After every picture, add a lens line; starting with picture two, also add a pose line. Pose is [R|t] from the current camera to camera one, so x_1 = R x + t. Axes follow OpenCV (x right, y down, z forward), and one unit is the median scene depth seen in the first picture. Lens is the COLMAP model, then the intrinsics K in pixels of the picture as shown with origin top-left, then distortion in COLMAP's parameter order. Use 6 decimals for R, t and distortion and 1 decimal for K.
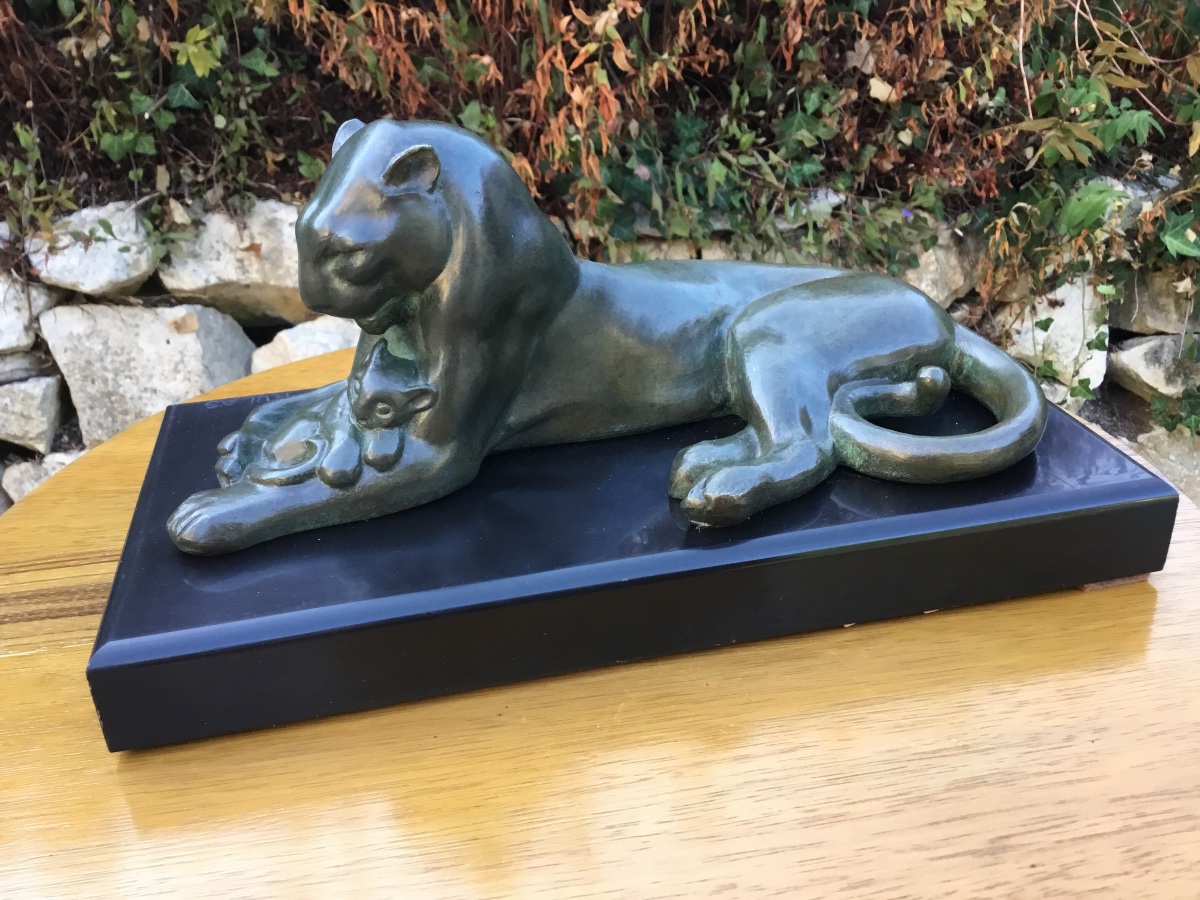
lens RADIAL K [[1093.6, 0, 600.0], [0, 1093.6, 450.0], [0, 0, 1]] dist [0.083273, -0.188587]
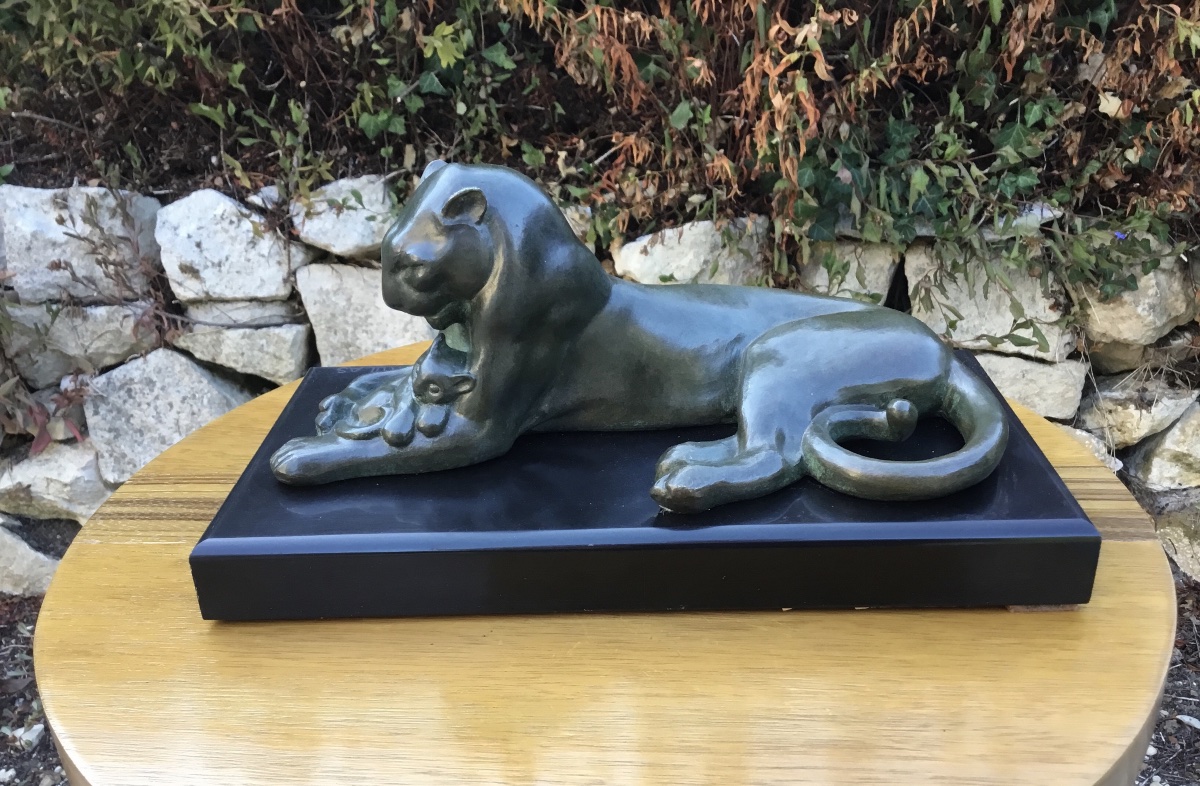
lens RADIAL K [[1092.3, 0, 599.5], [0, 1092.3, 450.5], [0, 0, 1]] dist [0.096909, -0.215054]
pose [[0.970279, 0.112968, -0.214002, 0.064728], [-0.108872, 0.993576, 0.030872, -0.006329], [0.216115, -0.006656, 0.976345, -0.048925]]
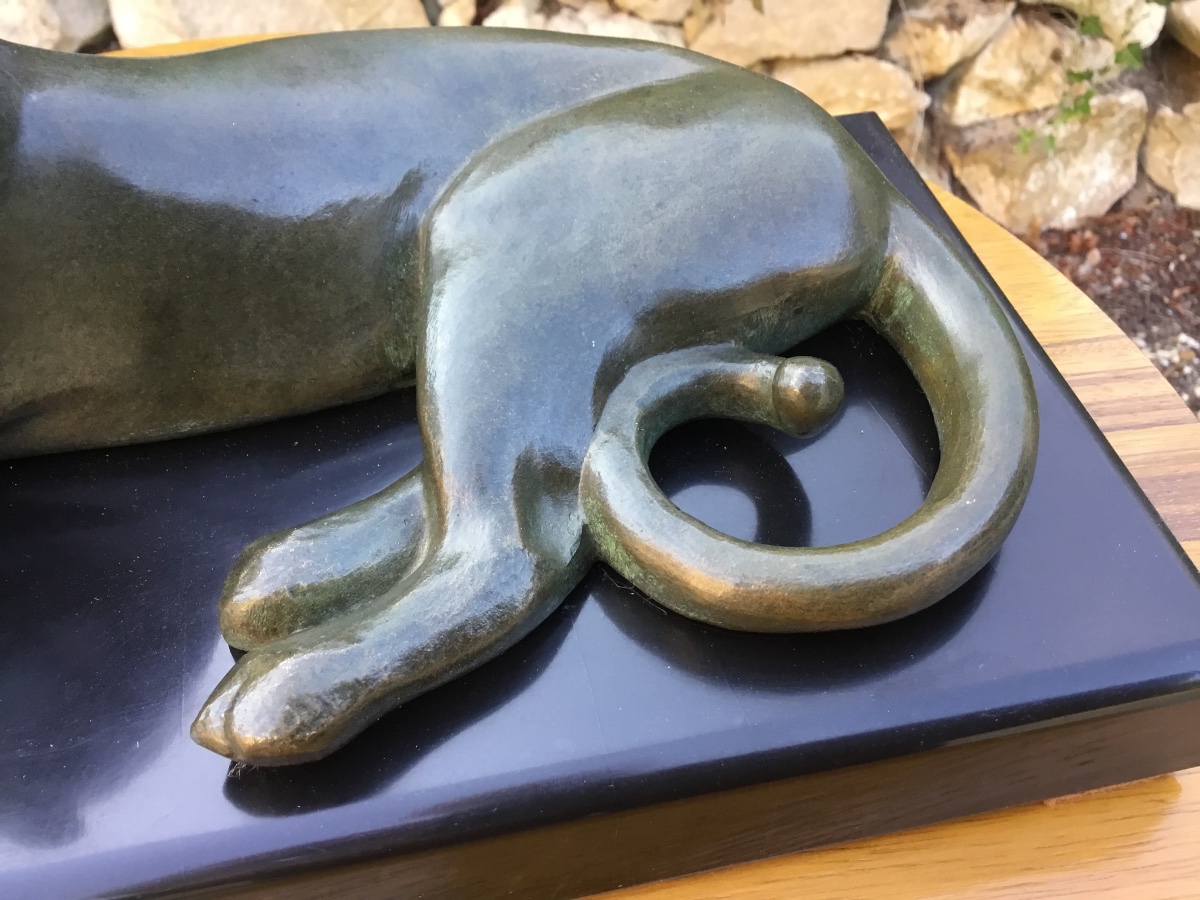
lens RADIAL K [[1093.6, 0, 600.0], [0, 1093.6, 450.0], [0, 0, 1]] dist [0.083273, -0.188587]
pose [[0.999418, 0.033894, 0.003831, 0.055596], [-0.033157, 0.938954, 0.342441, -0.051717], [0.008009, -0.342369, 0.939532, 0.142745]]
